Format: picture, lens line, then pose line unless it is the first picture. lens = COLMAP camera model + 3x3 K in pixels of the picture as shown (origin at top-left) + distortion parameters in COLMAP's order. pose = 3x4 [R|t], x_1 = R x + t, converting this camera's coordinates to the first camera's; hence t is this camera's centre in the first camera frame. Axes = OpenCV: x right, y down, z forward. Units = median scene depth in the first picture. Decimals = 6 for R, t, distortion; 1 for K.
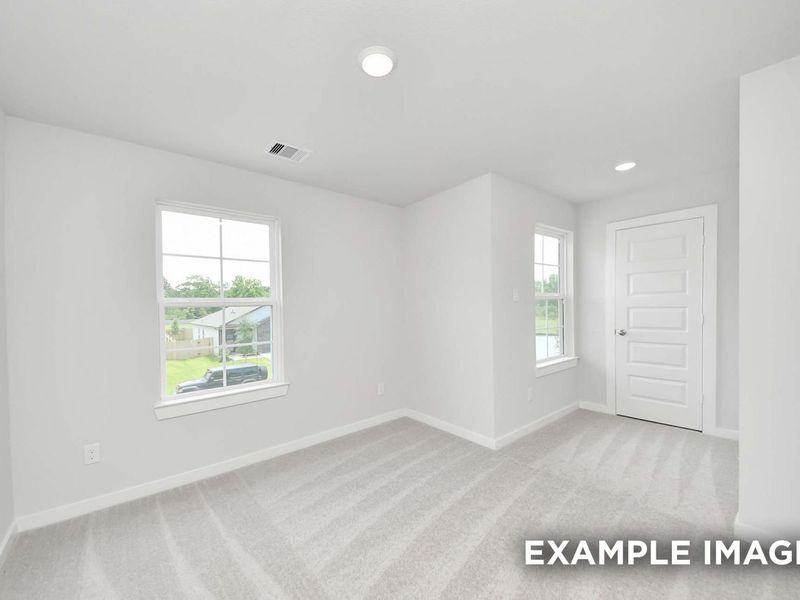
lens RADIAL K [[326.6, 0, 395.3], [0, 326.6, 305.2], [0, 0, 1]] dist [0.024594, -0.000130]
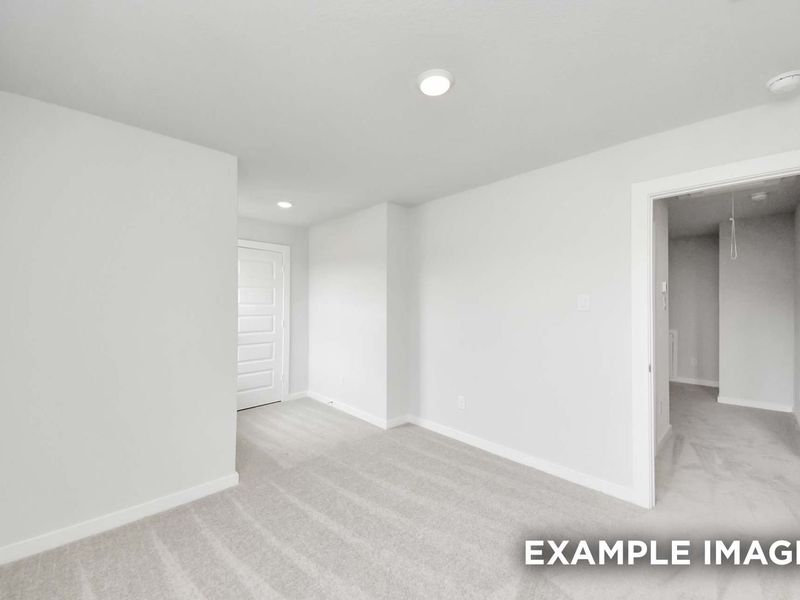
lens RADIAL K [[326.6, 0, 395.3], [0, 326.6, 305.2], [0, 0, 1]] dist [0.024594, -0.000130]
pose [[-0.034105, 0.019821, 0.999222, -0.565336], [-0.000973, 0.999802, -0.019865, -0.006964], [-0.999418, -0.001650, -0.034079, 0.606875]]
